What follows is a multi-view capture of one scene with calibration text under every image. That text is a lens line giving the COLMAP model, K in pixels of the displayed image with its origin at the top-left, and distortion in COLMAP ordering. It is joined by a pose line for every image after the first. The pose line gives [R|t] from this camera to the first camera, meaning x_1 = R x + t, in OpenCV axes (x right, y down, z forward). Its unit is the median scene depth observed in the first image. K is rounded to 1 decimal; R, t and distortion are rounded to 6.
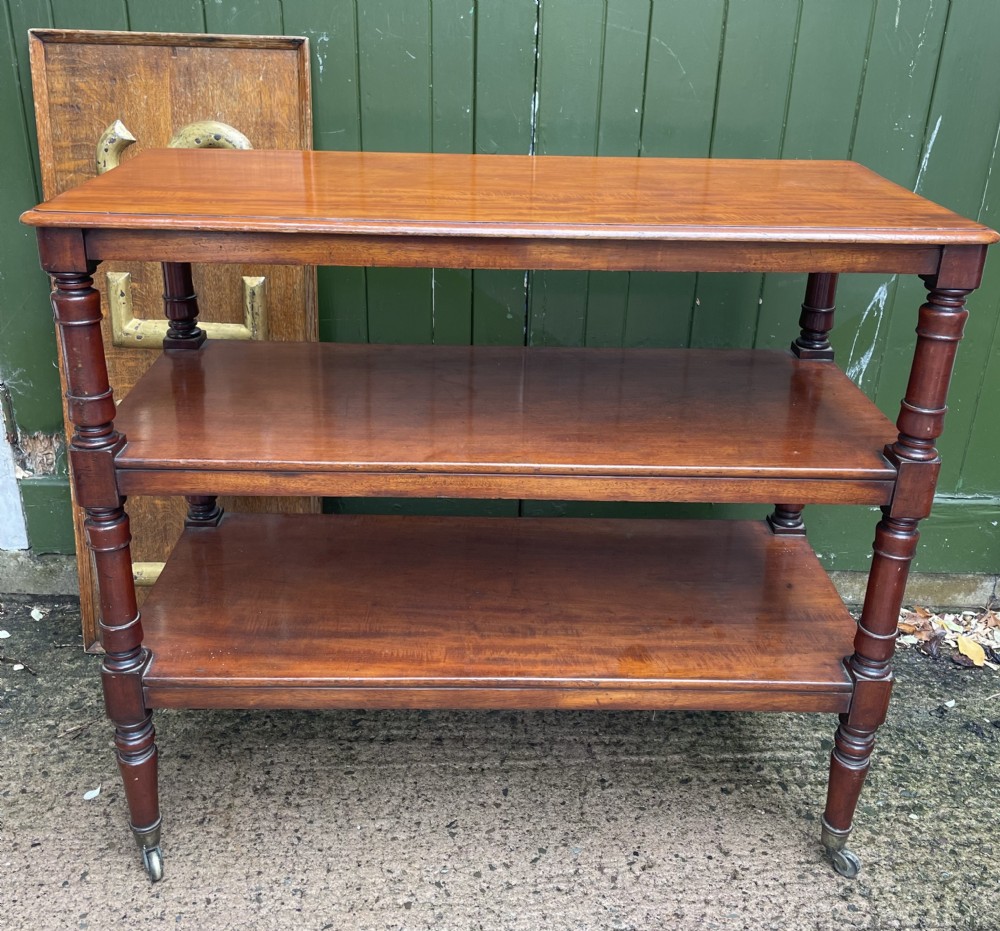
lens RADIAL K [[1030.4, 0, 504.1], [0, 1030.4, 411.9], [0, 0, 1]] dist [0.011803, 0.000000]
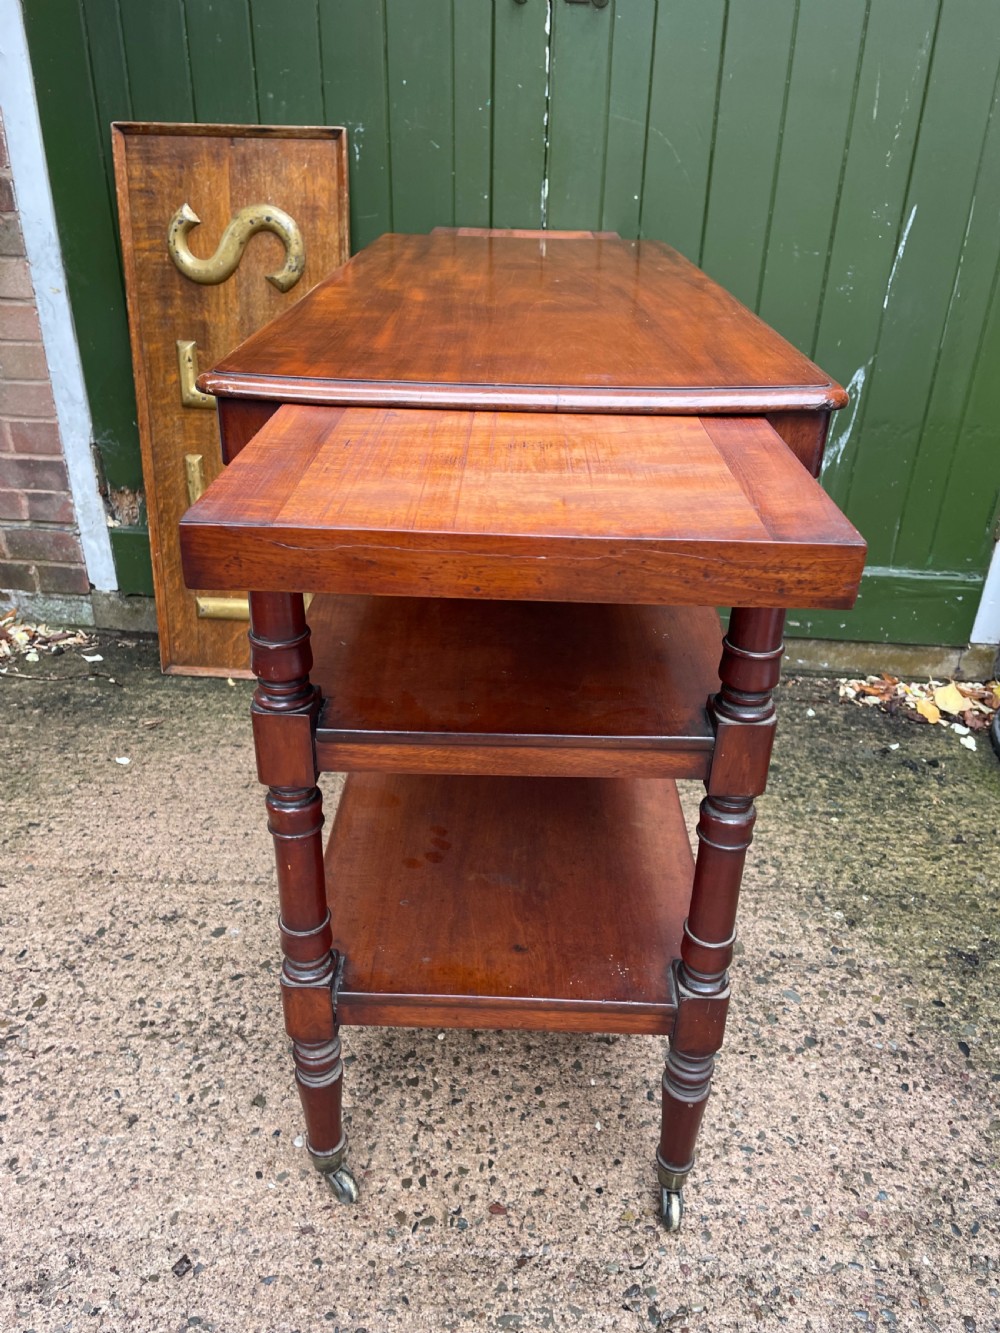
lens RADIAL K [[1023.8, 0, 511.2], [0, 1023.8, 685.2], [0, 0, 1]] dist [0.057177, -0.088329]
pose [[0.995045, 0.044965, -0.088678, 0.121723], [-0.036270, 0.994590, 0.097339, 0.133589], [0.092575, -0.093641, 0.991293, -0.175933]]
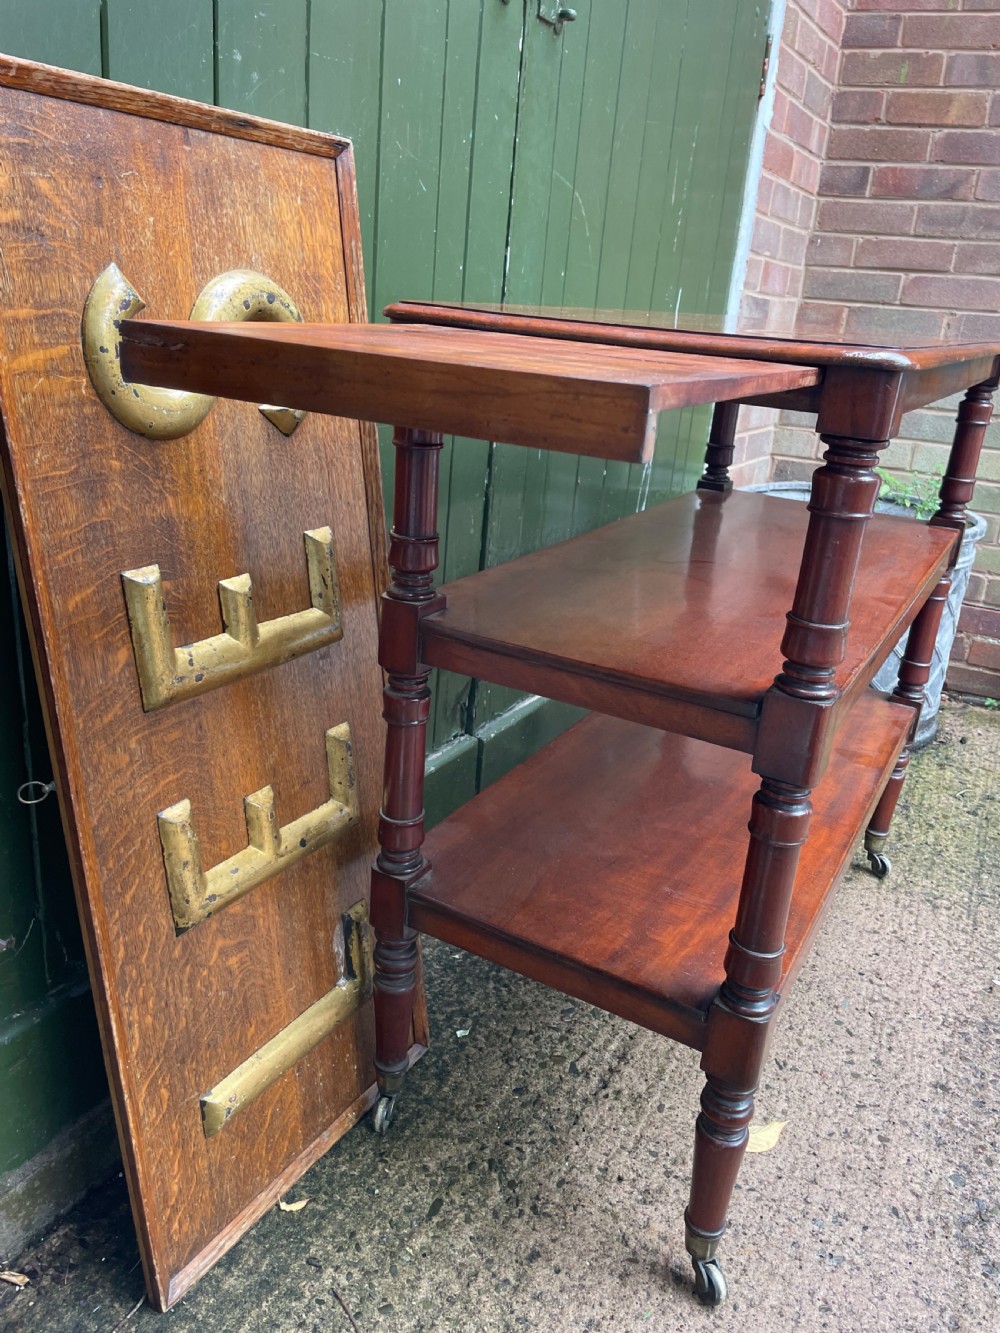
lens RADIAL K [[1023.8, 0, 512.3], [0, 1023.8, 655.0], [0, 0, 1]] dist [0.057177, -0.088329]
pose [[0.500826, -0.277492, 0.819861, -0.752281], [0.273668, 0.949390, 0.154158, -0.129453], [-0.821145, 0.147164, 0.551419, 0.606203]]
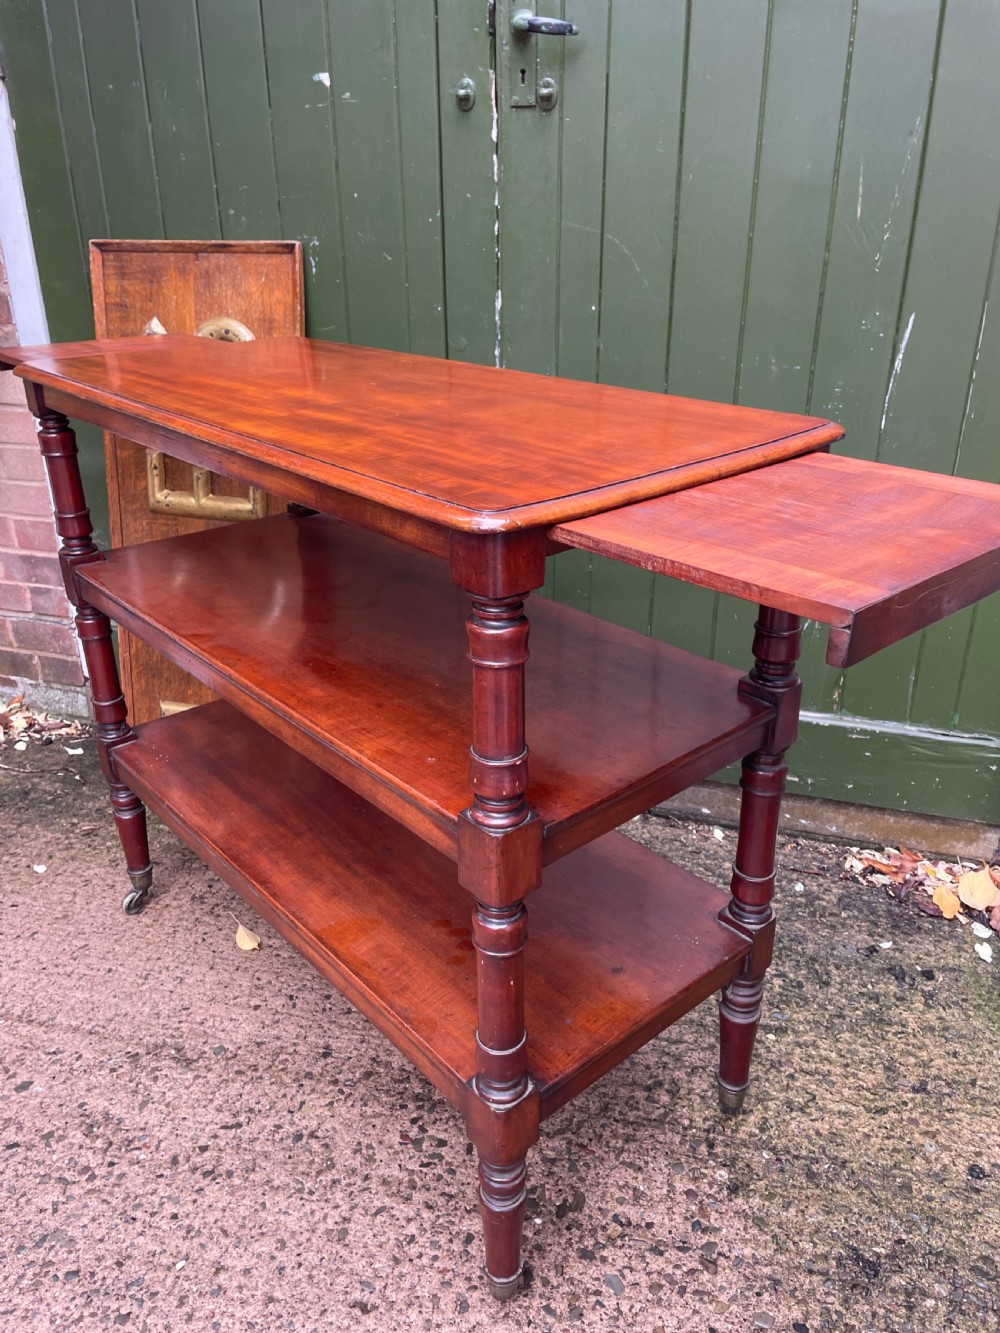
lens RADIAL K [[1023.8, 0, 503.0], [0, 1023.8, 663.1], [0, 0, 1]] dist [0.057177, -0.088329]
pose [[0.949306, 0.098953, -0.298373, 0.396275], [-0.095290, 0.995088, 0.026838, 0.039798], [0.299563, 0.002955, 0.954072, 0.002222]]
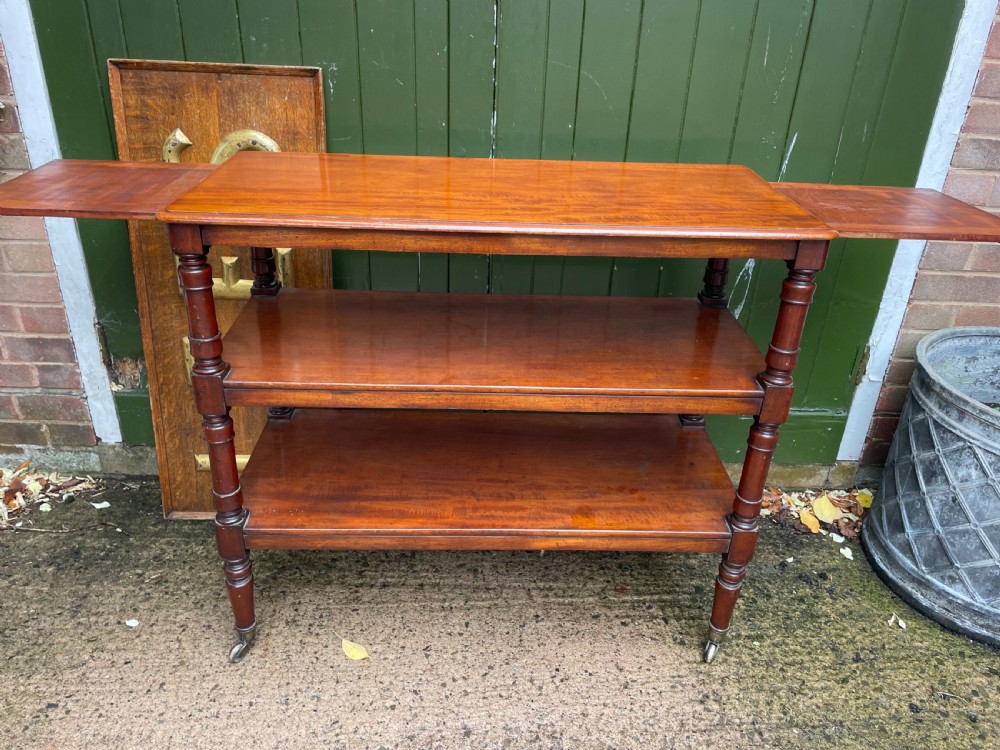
lens RADIAL K [[768.0, 0, 506.5], [0, 768.0, 366.7], [0, 0, 1]] dist [0.057177, -0.088329]
pose [[0.999875, 0.009003, 0.012974, 0.037532], [-0.009926, 0.997290, 0.072903, -0.055443], [-0.012282, -0.073023, 0.997255, -0.018378]]
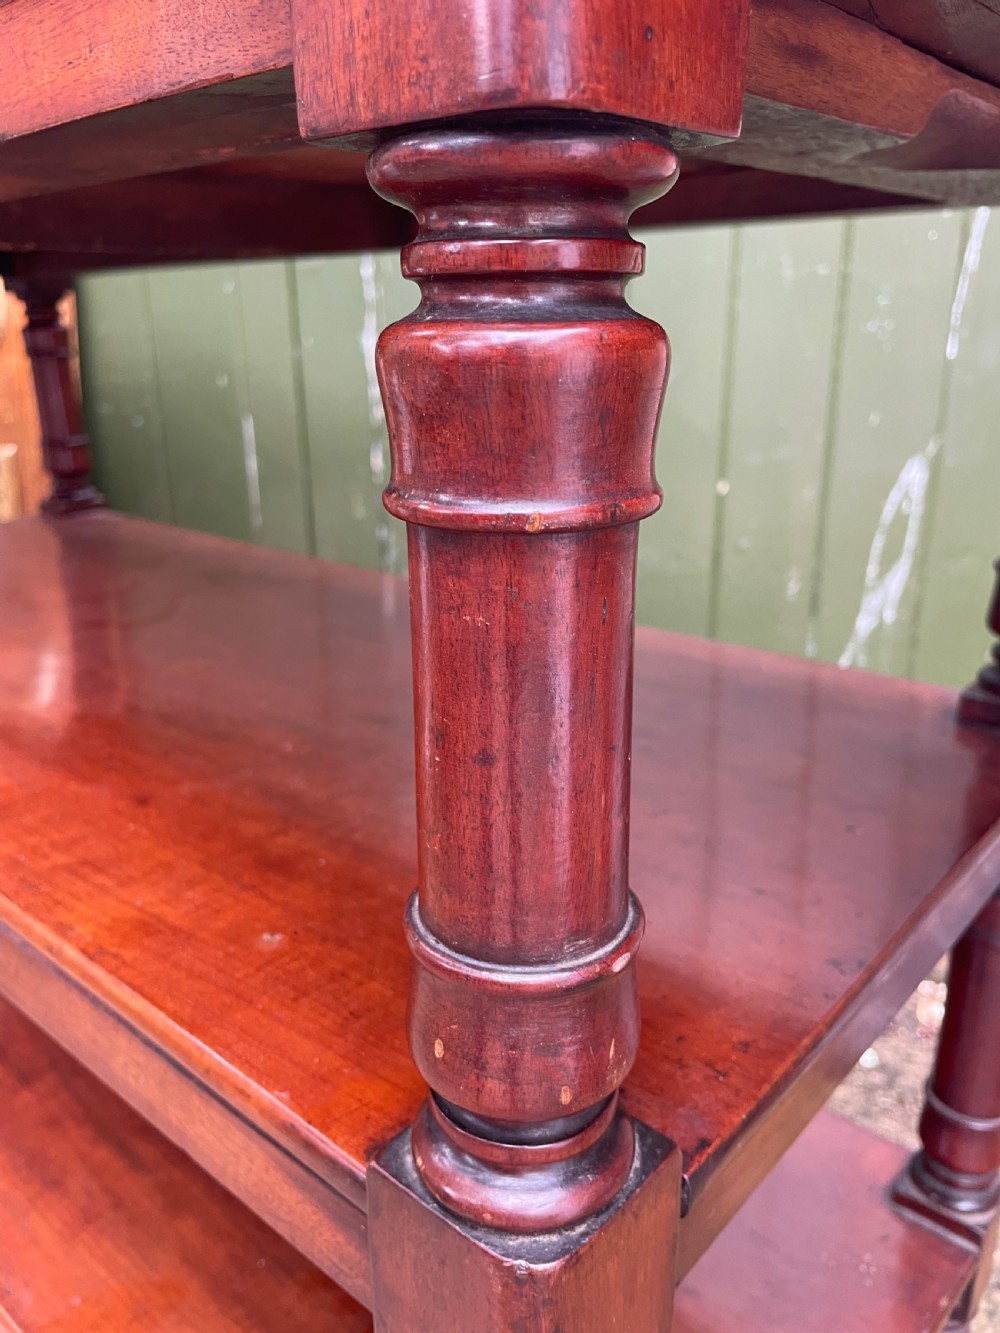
lens RADIAL K [[1023.8, 0, 503.8], [0, 1023.8, 671.8], [0, 0, 1]] dist [0.057177, -0.088329]
pose [[0.983617, 0.023929, -0.178676, 0.259919], [-0.039180, 0.995835, -0.082321, 0.079163], [0.175962, 0.087973, 0.980458, 0.375662]]
